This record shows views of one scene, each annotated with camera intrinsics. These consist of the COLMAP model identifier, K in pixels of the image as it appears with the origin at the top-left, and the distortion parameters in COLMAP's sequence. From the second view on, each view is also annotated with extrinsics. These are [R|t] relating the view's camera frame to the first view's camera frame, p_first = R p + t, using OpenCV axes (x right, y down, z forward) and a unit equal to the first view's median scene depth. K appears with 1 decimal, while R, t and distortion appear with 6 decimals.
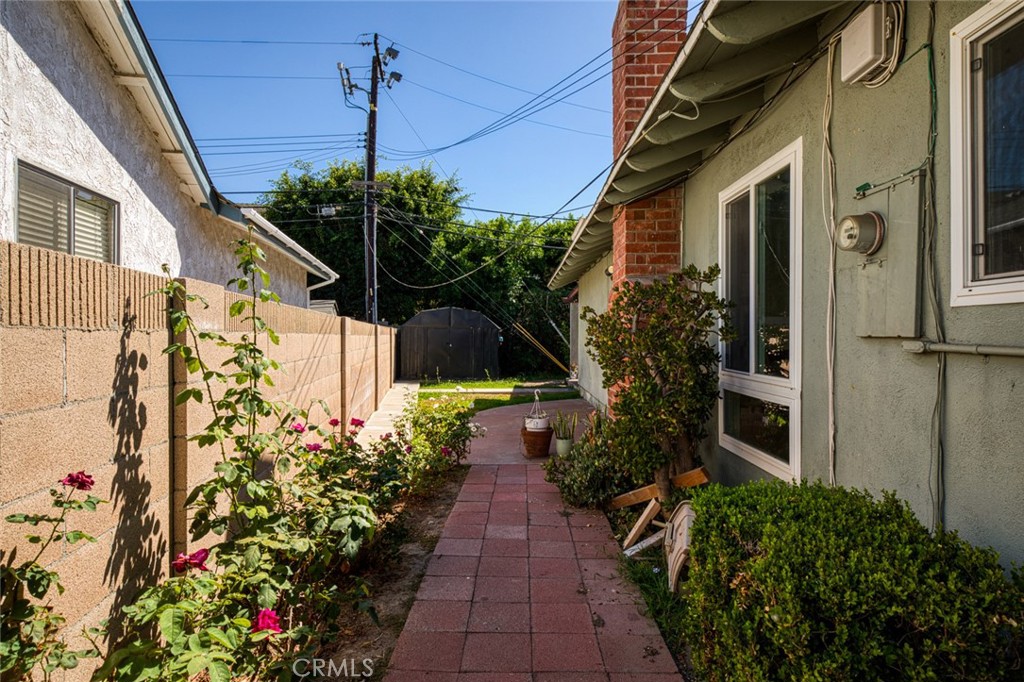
lens RADIAL K [[589.8, 0, 511.4], [0, 589.8, 338.2], [0, 0, 1]] dist [-0.003810, -0.000238]
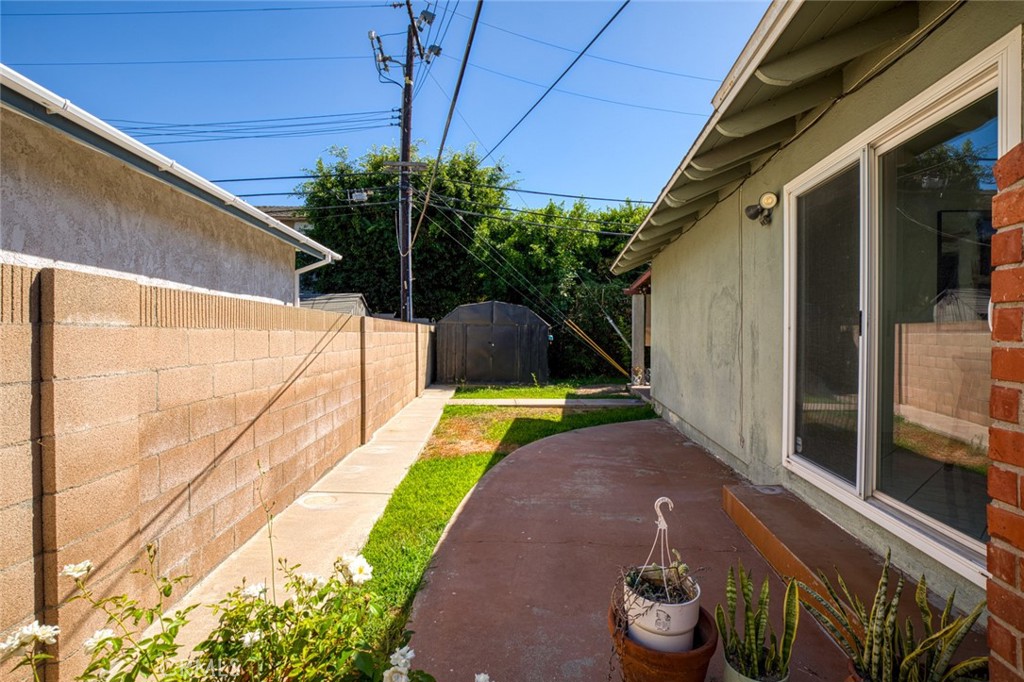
lens RADIAL K [[461.2, 0, 507.2], [0, 461.2, 331.8], [0, 0, 1]] dist [-0.003077, -0.000015]
pose [[0.993297, -0.000772, -0.115588, -0.002886], [-0.000438, 0.999945, -0.010446, -0.000062], [0.115590, 0.010426, 0.993242, 0.310281]]
